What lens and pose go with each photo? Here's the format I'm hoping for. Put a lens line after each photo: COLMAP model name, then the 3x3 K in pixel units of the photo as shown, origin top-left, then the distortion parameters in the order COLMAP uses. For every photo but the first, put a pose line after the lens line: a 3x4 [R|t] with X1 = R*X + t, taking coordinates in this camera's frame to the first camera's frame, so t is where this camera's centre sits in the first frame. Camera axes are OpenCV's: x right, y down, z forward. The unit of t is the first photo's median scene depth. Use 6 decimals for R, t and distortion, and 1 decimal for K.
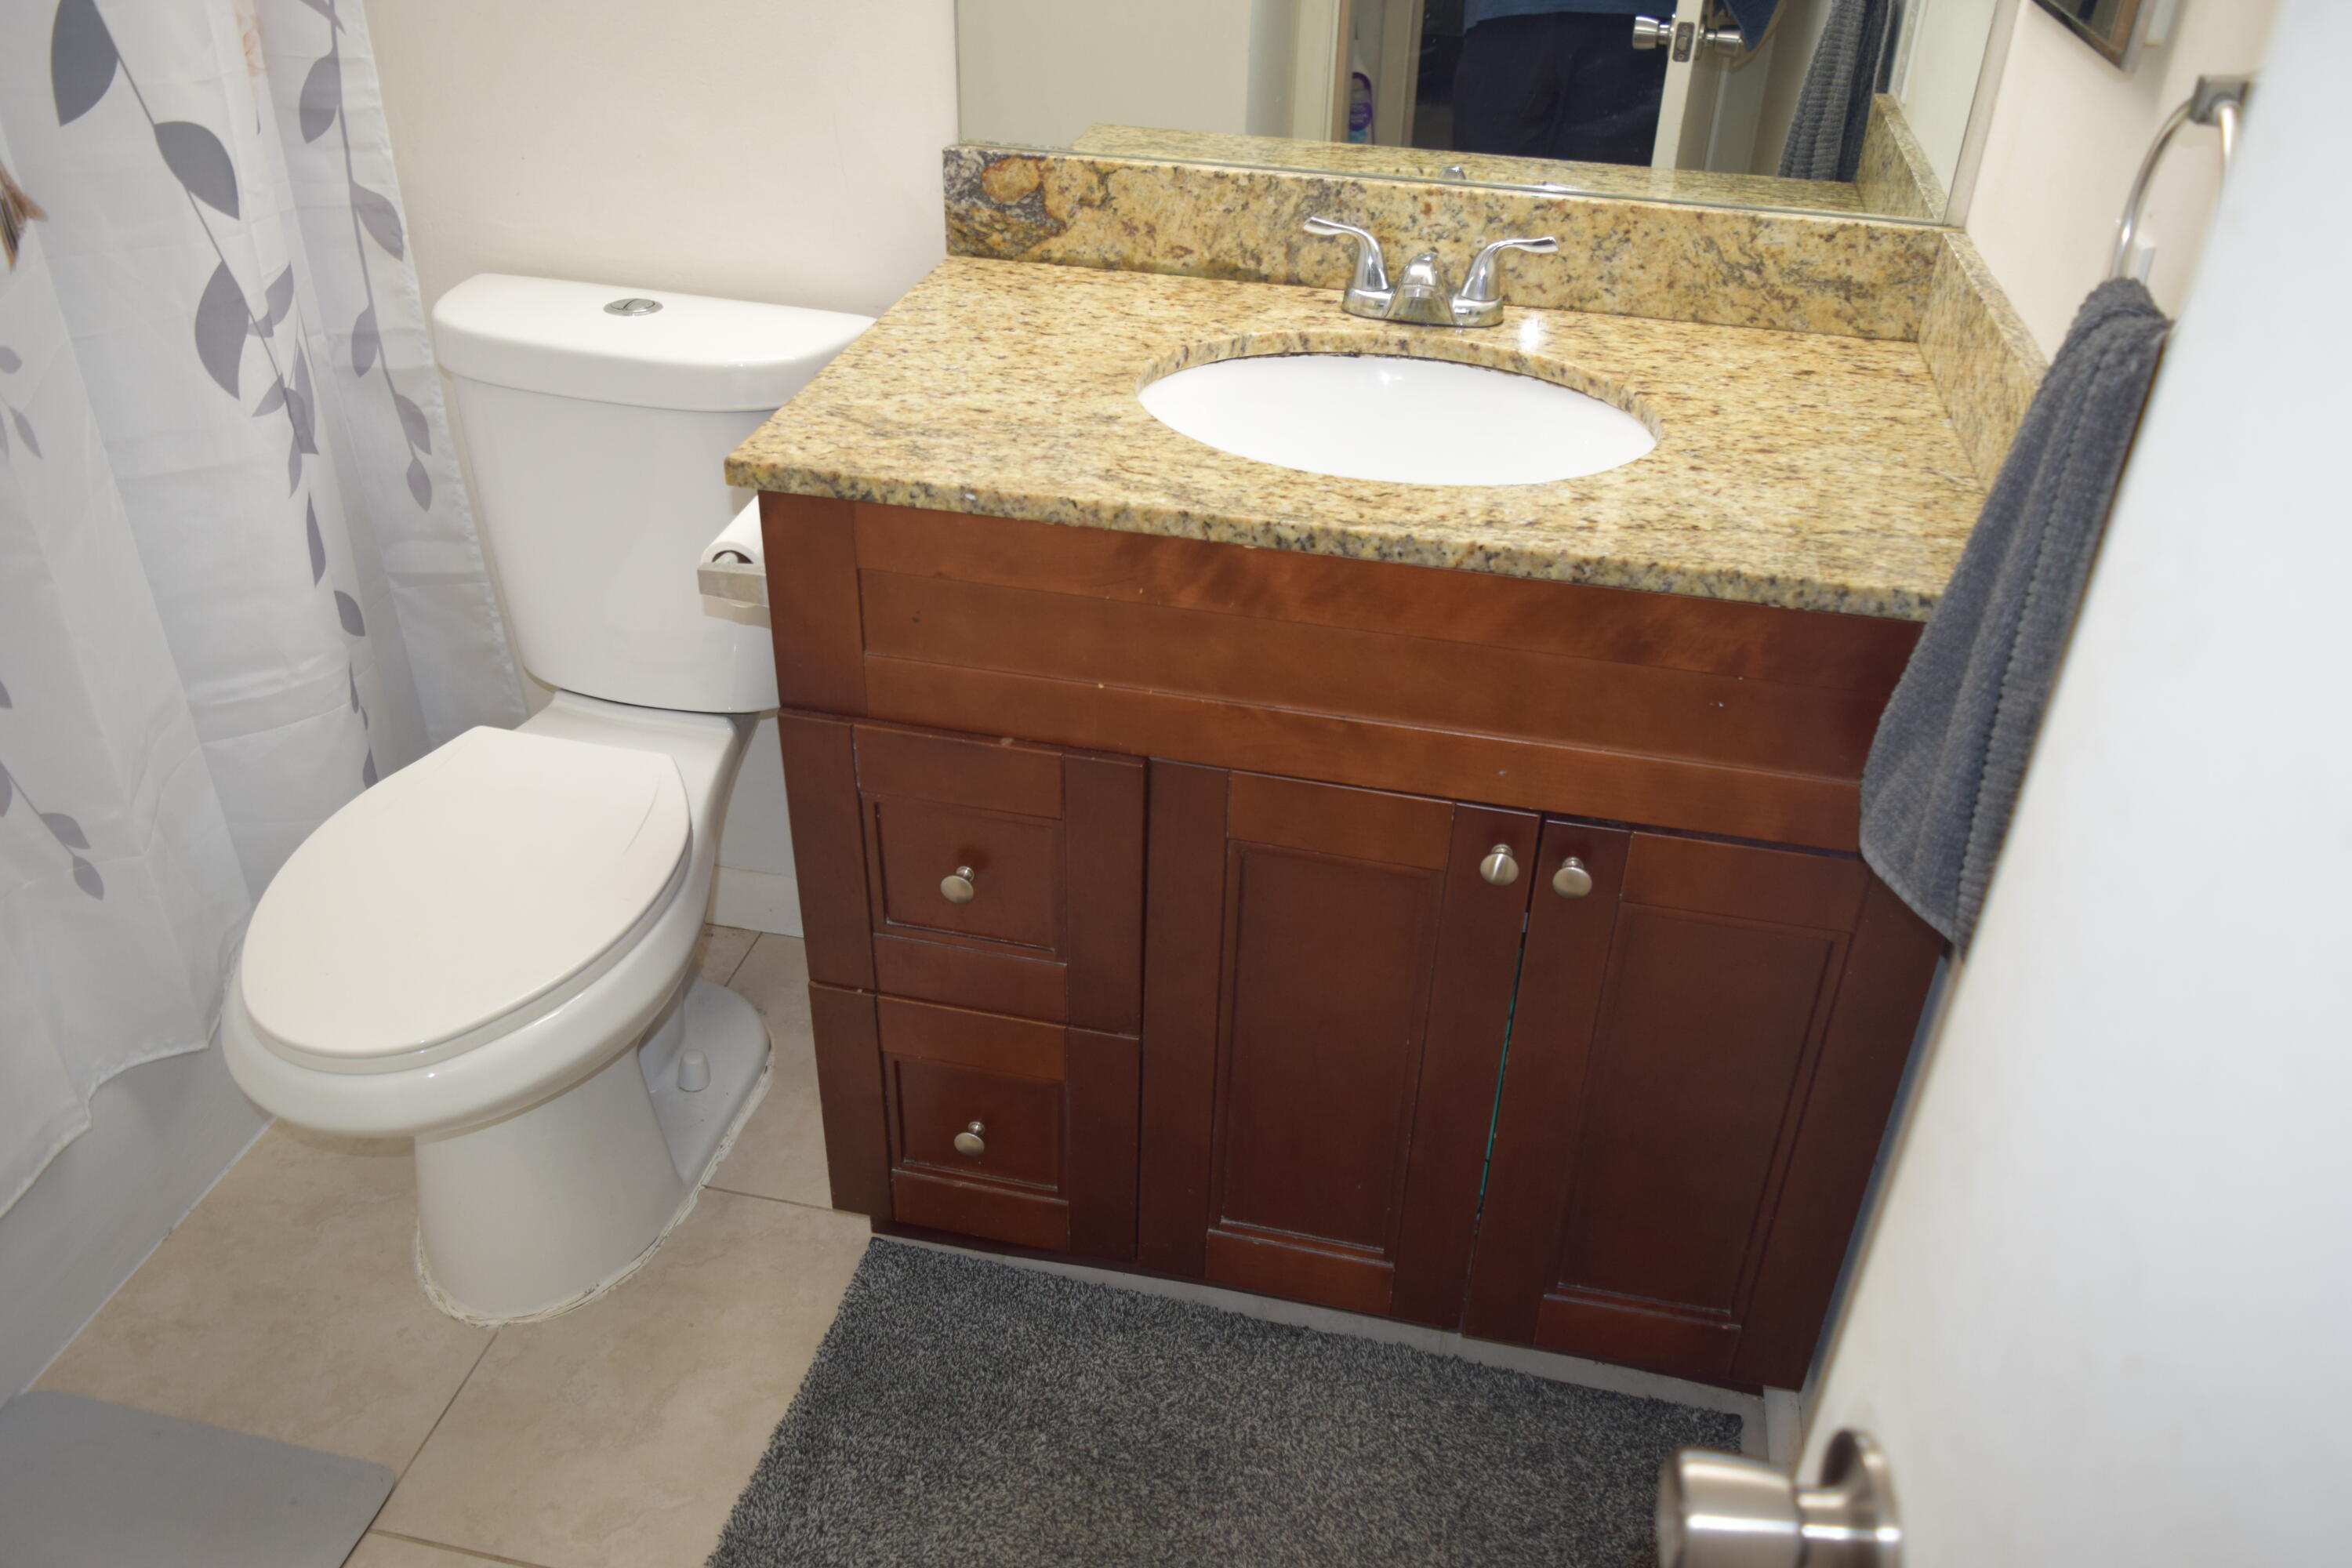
lens RADIAL K [[1822.2, 0, 1178.9], [0, 1822.2, 776.1], [0, 0, 1]] dist [-0.022061, 0.011542]
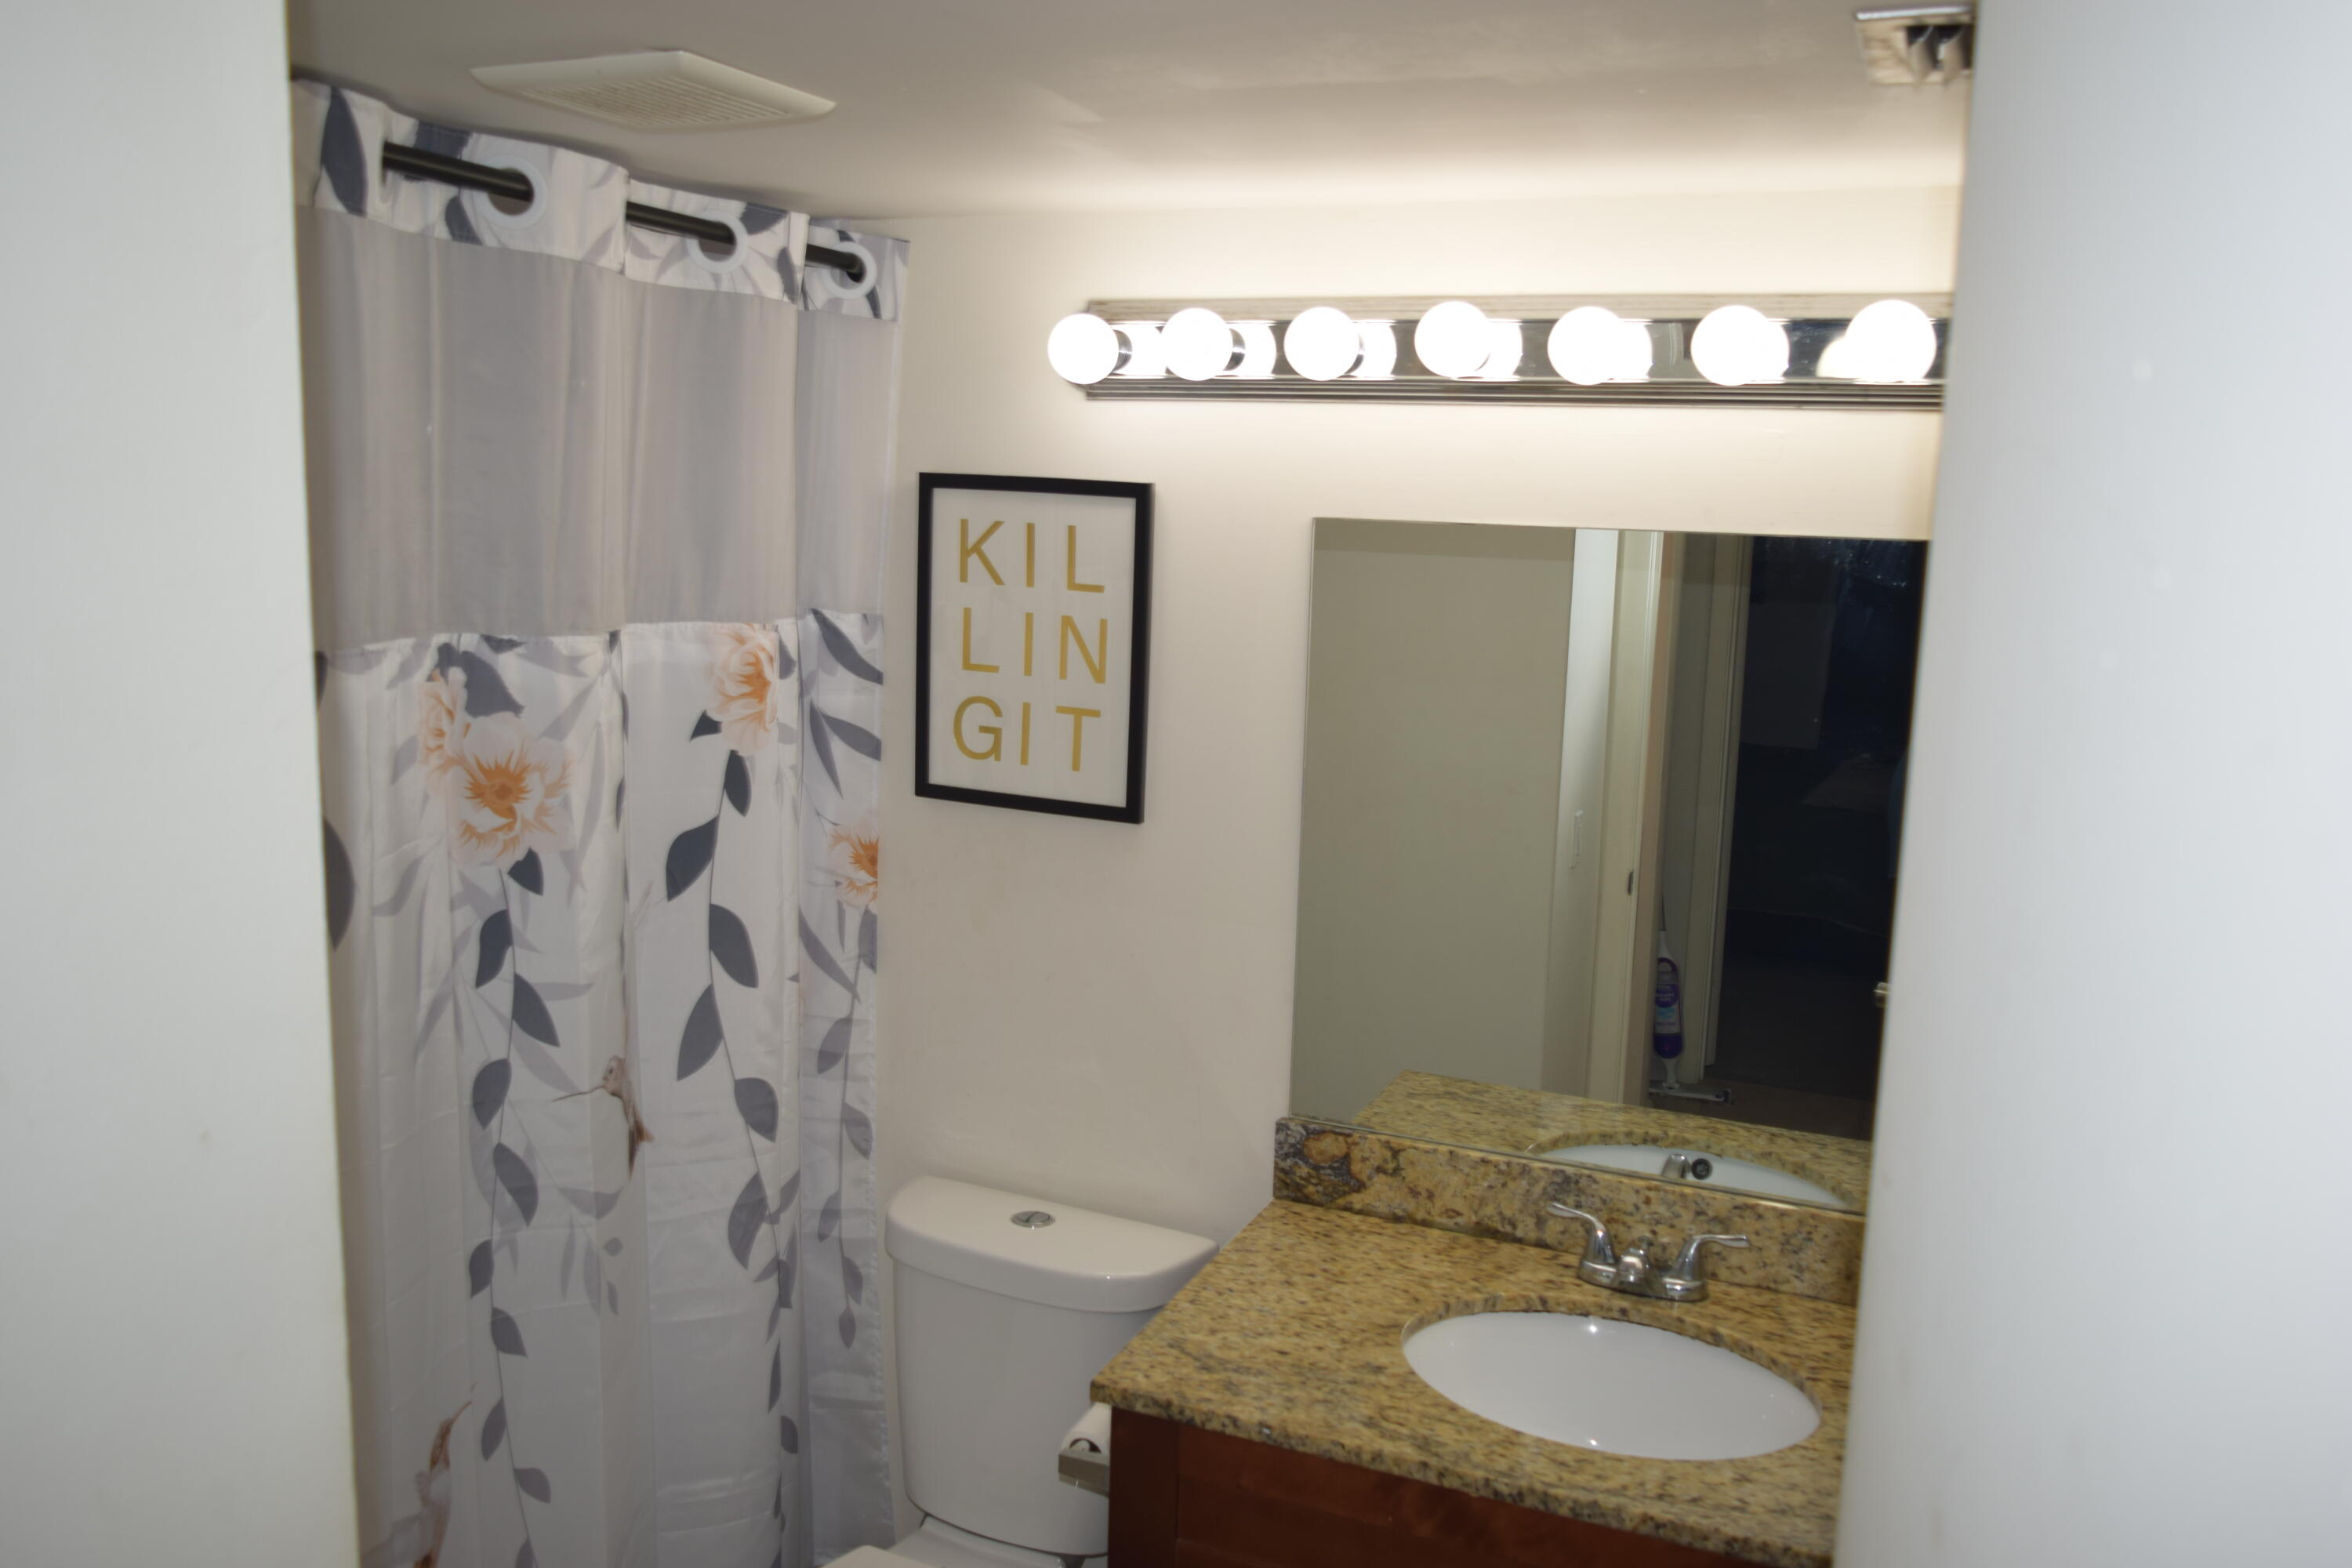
lens RADIAL K [[1822.2, 0, 1178.9], [0, 1822.2, 776.1], [0, 0, 1]] dist [-0.022061, 0.011542]
pose [[0.980574, 0.033174, -0.193324, 0.051590], [-0.108087, 0.913839, -0.391427, -0.050182], [0.163682, 0.404719, 0.899672, -0.323377]]
